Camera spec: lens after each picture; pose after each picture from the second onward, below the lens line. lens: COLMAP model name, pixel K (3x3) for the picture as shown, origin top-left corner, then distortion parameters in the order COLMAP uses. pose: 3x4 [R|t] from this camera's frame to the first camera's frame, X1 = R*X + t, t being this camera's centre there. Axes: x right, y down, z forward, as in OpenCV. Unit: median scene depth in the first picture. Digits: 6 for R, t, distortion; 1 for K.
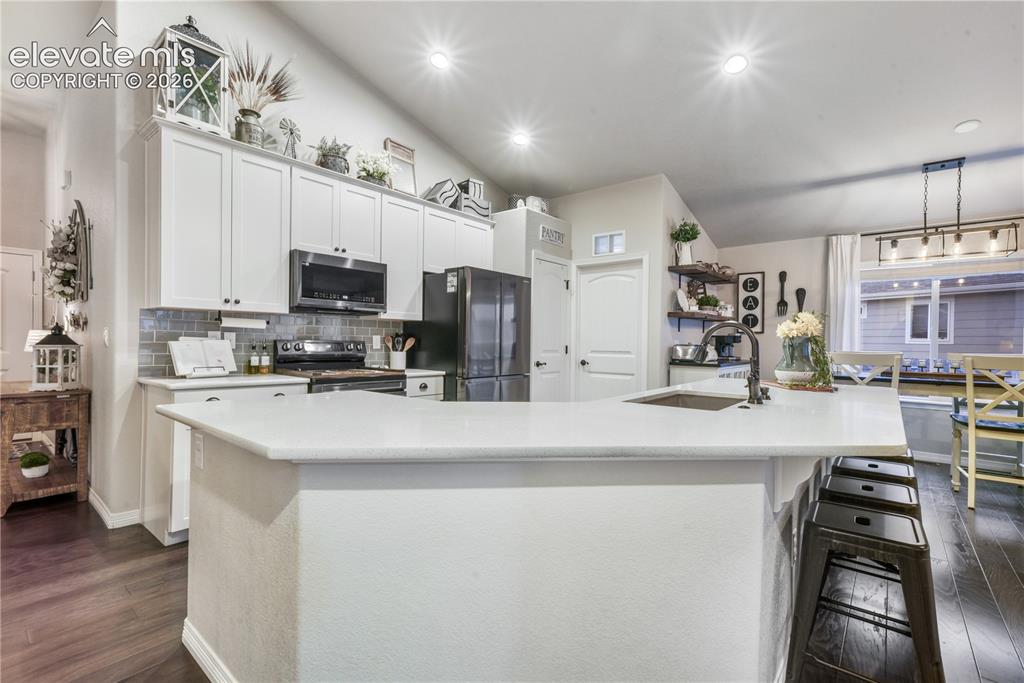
lens RADIAL K [[461.2, 0, 511.9], [0, 461.2, 344.4], [0, 0, 1]] dist [0.011473, -0.000173]
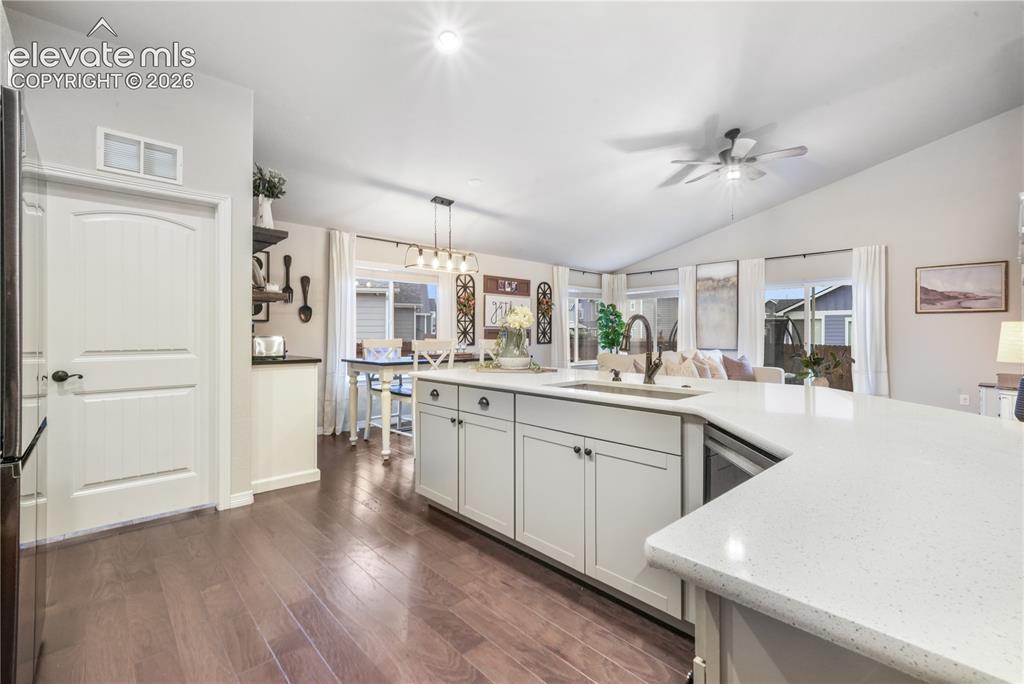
lens RADIAL K [[445.8, 0, 514.4], [0, 445.8, 333.5], [0, 0, 1]] dist [0.001202, 0.002512]
pose [[0.128394, -0.011717, 0.991654, -0.354907], [0.009852, 0.999896, 0.010539, -0.008722], [-0.991674, 0.008416, 0.128496, 0.635720]]
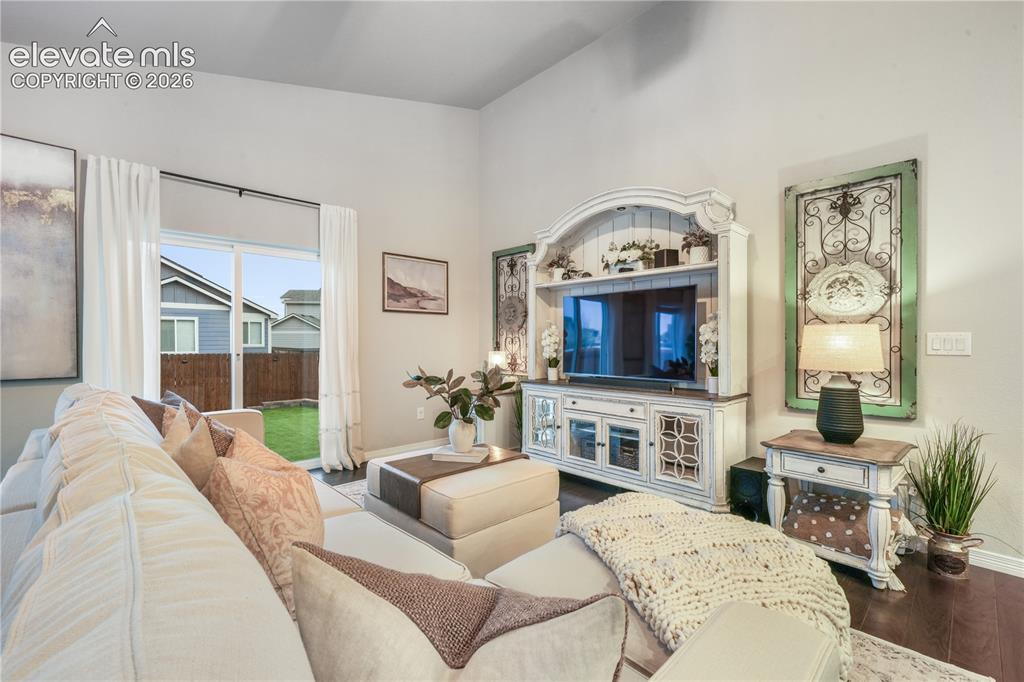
lens RADIAL K [[447.4, 0, 509.1], [0, 447.4, 340.9], [0, 0, 1]] dist [0.008351, 0.000068]
pose [[-0.992727, -0.014433, 0.119516, 0.844913], [-0.012574, 0.999788, 0.016299, 0.006707], [-0.119726, 0.014678, -0.992698, 0.605366]]
